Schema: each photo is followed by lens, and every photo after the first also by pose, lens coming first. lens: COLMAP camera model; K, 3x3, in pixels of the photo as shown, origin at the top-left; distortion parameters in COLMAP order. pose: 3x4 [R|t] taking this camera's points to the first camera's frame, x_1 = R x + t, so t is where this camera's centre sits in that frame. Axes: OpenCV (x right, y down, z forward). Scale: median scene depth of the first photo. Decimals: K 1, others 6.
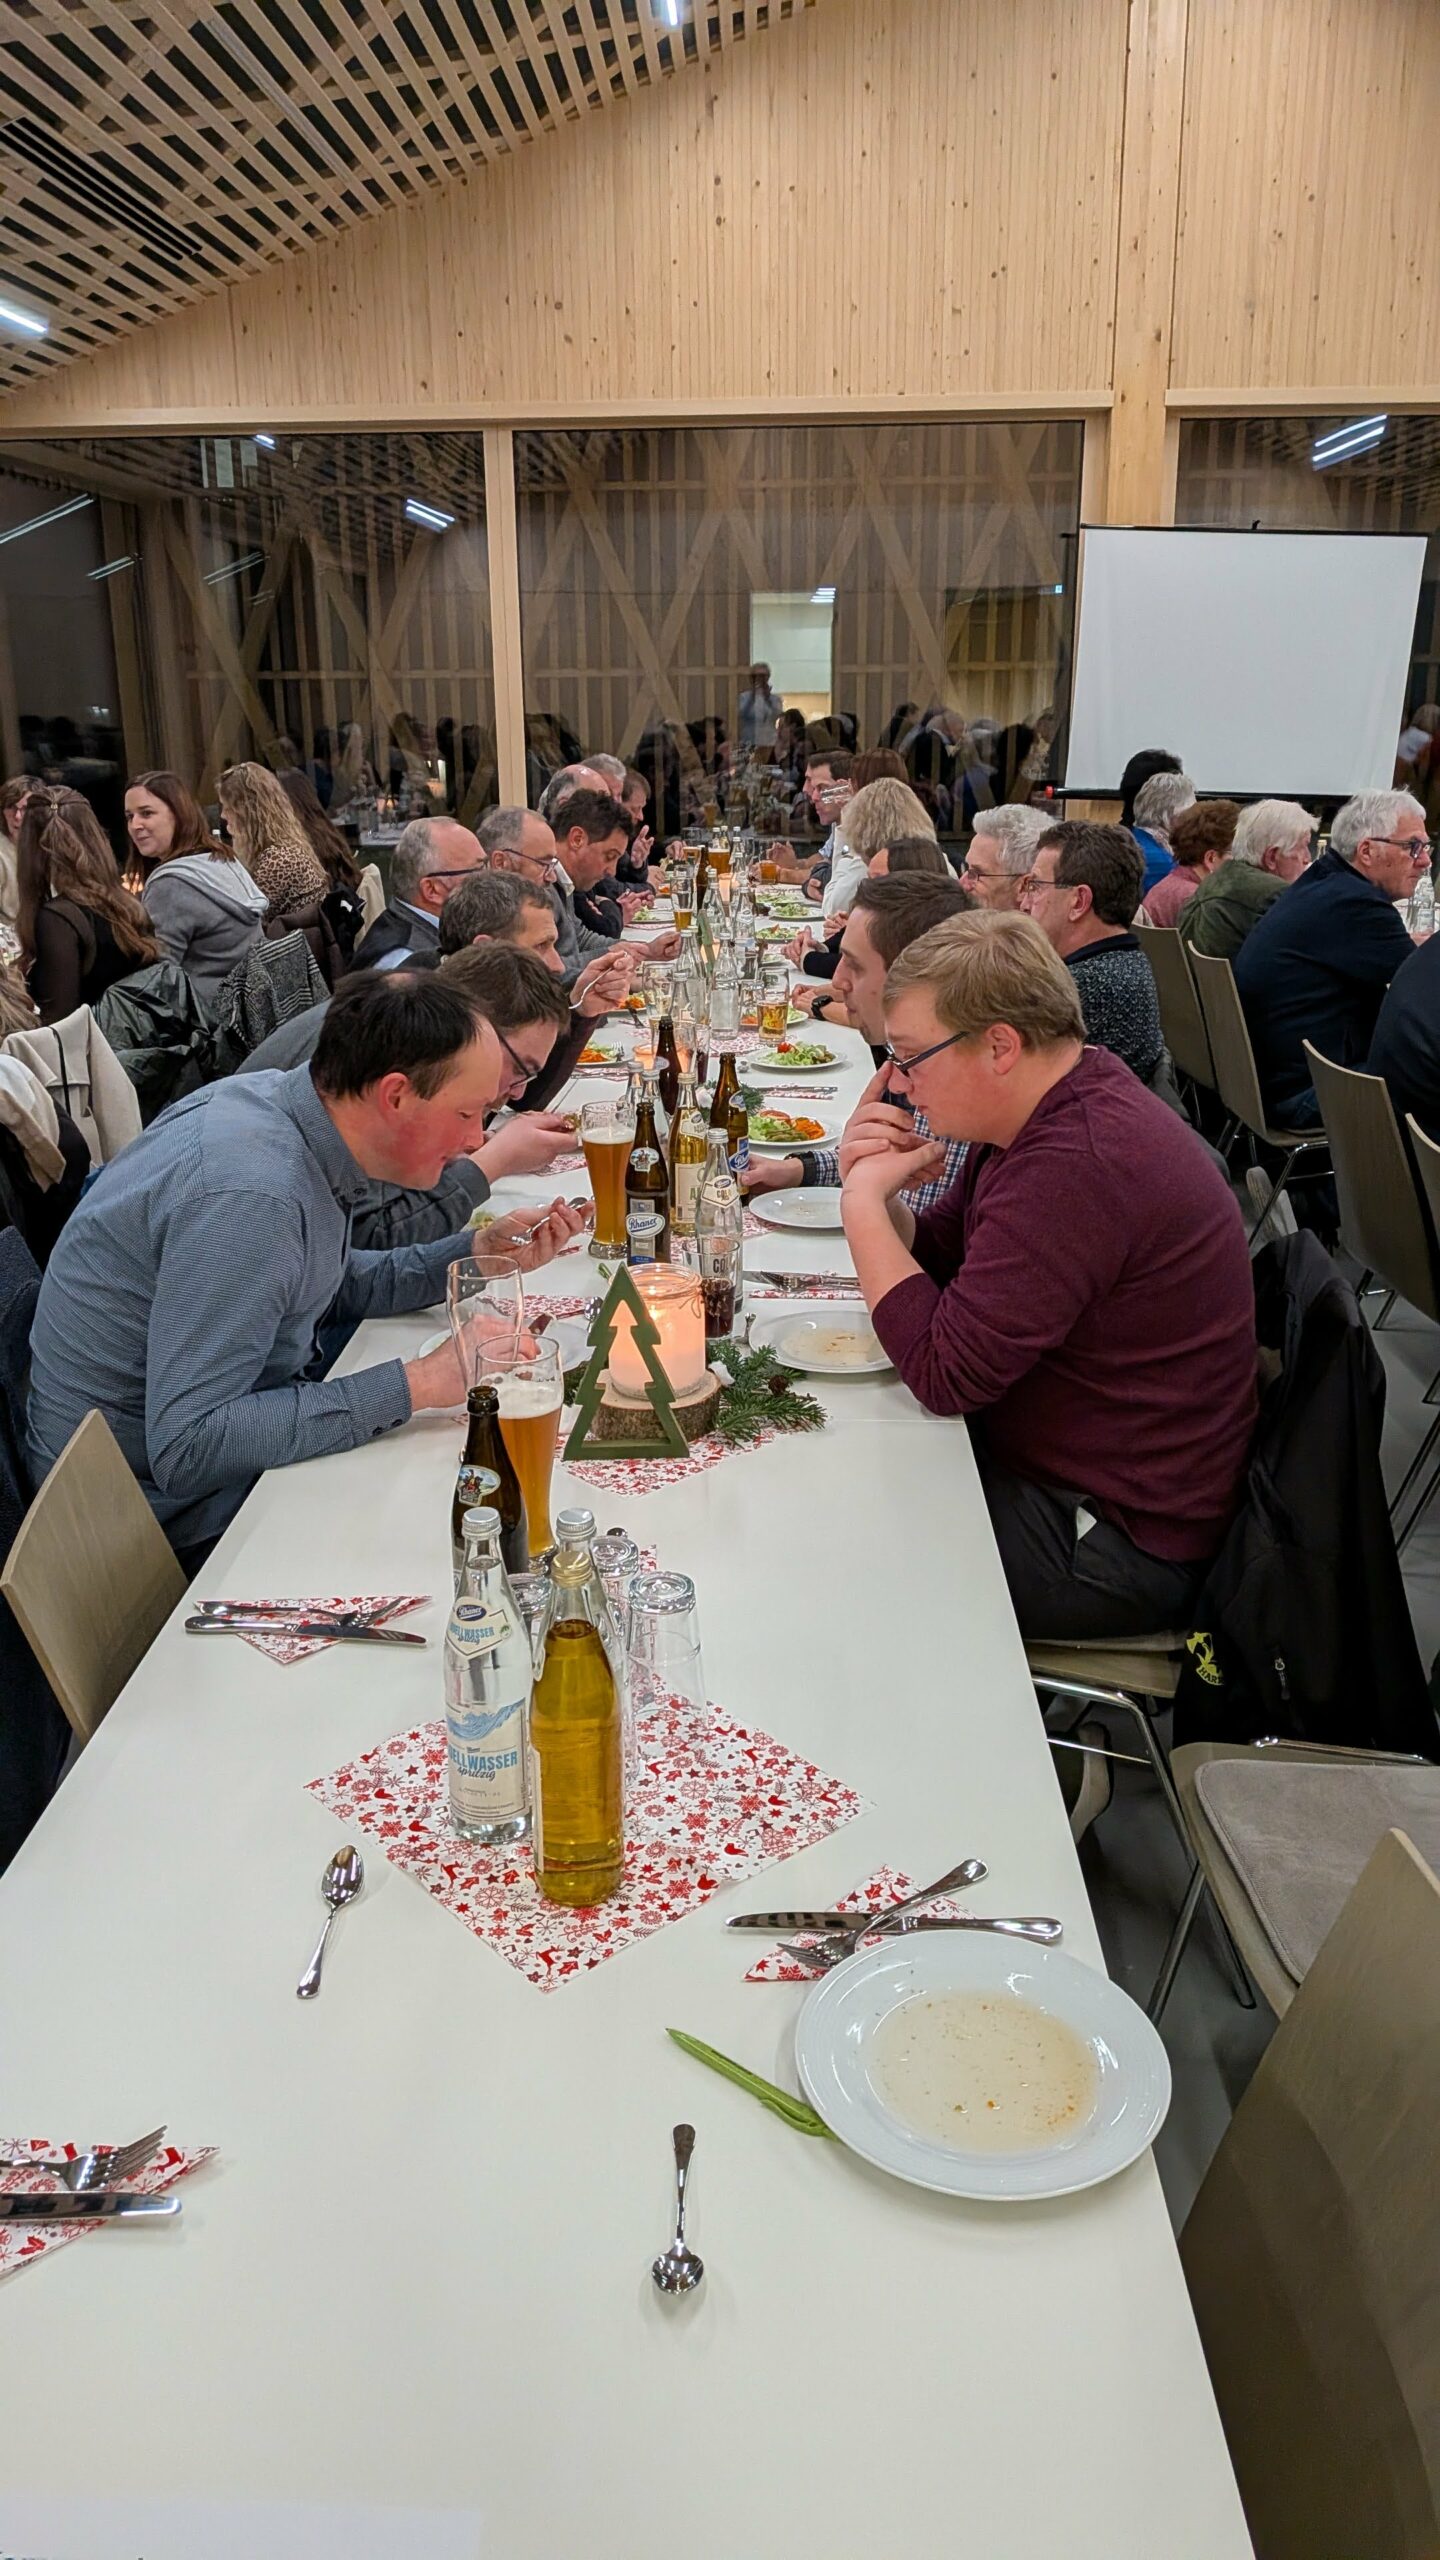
lens RADIAL K [[1868.7, 0, 688.5], [0, 1868.7, 1221.6], [0, 0, 1]] dist [0.062911, -0.094426]
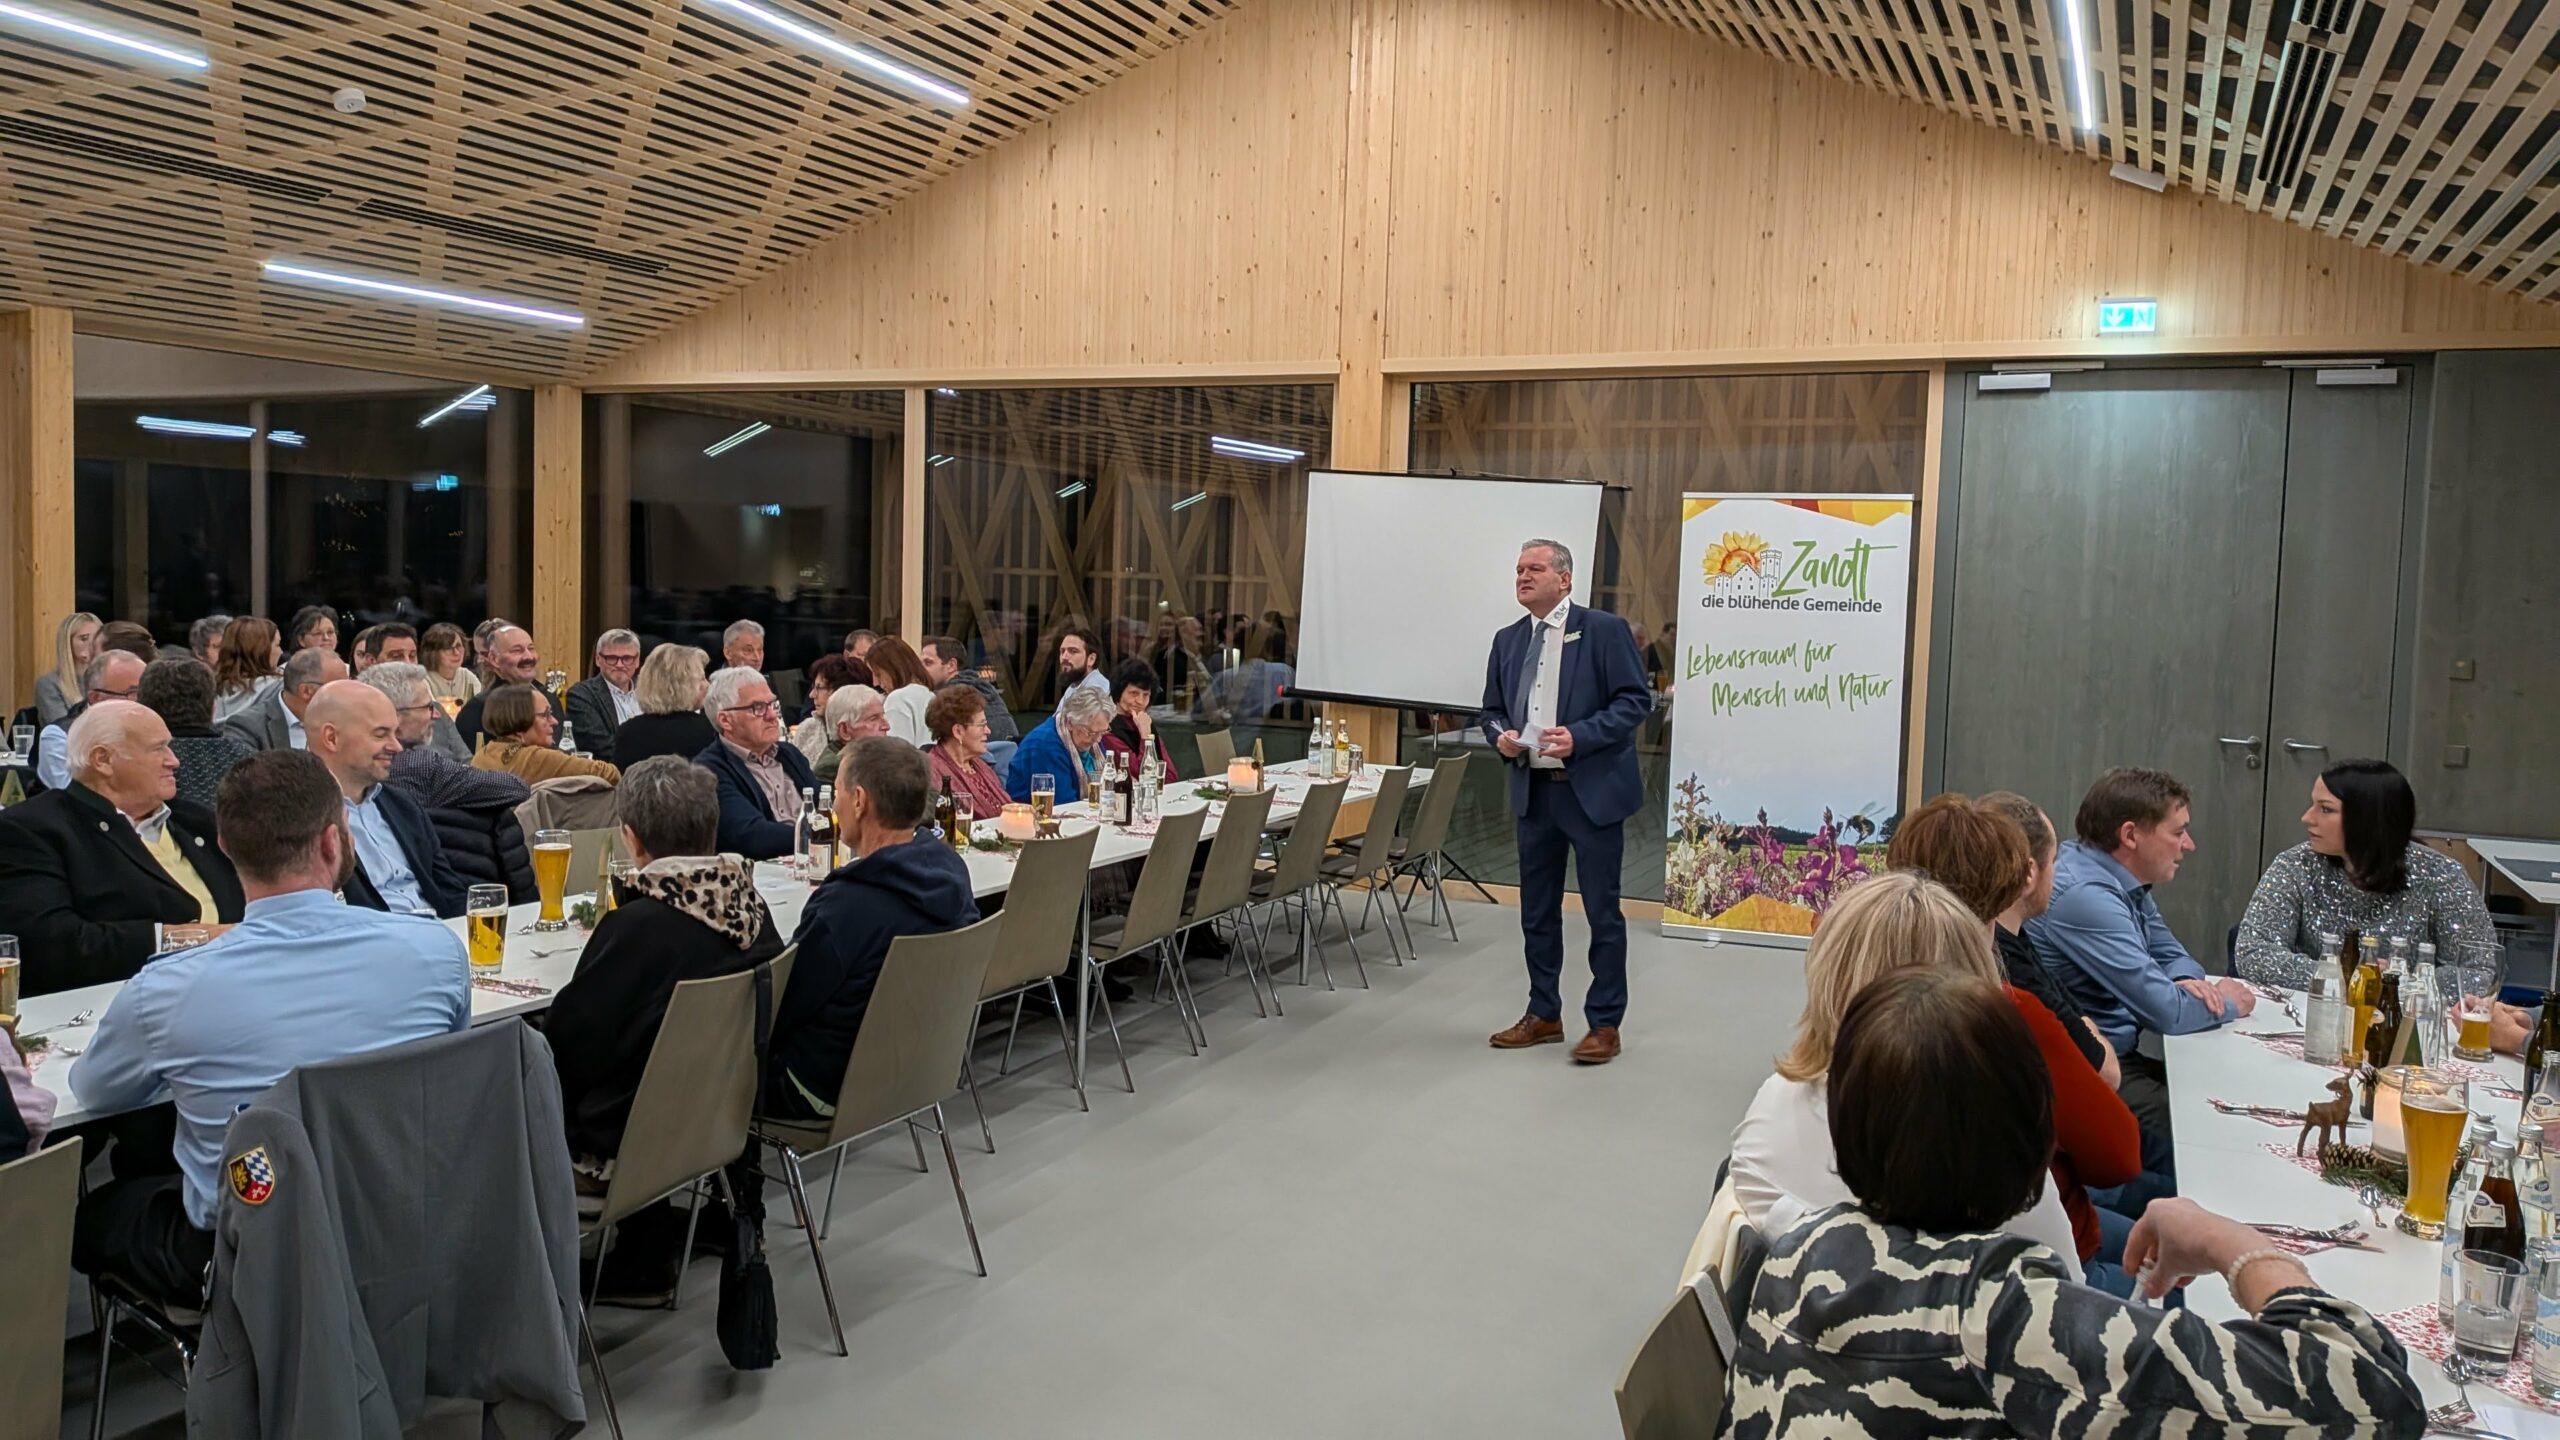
lens RADIAL K [[1813.0, 0, 1278.2], [0, 1813.0, 684.0], [0, 0, 1]] dist [0.070246, -0.061644]
pose [[0.918750, 0.064009, -0.389616, 0.643511], [-0.150363, 0.969138, -0.195353, -0.022693], [0.365087, 0.238065, 0.900020, 0.027230]]
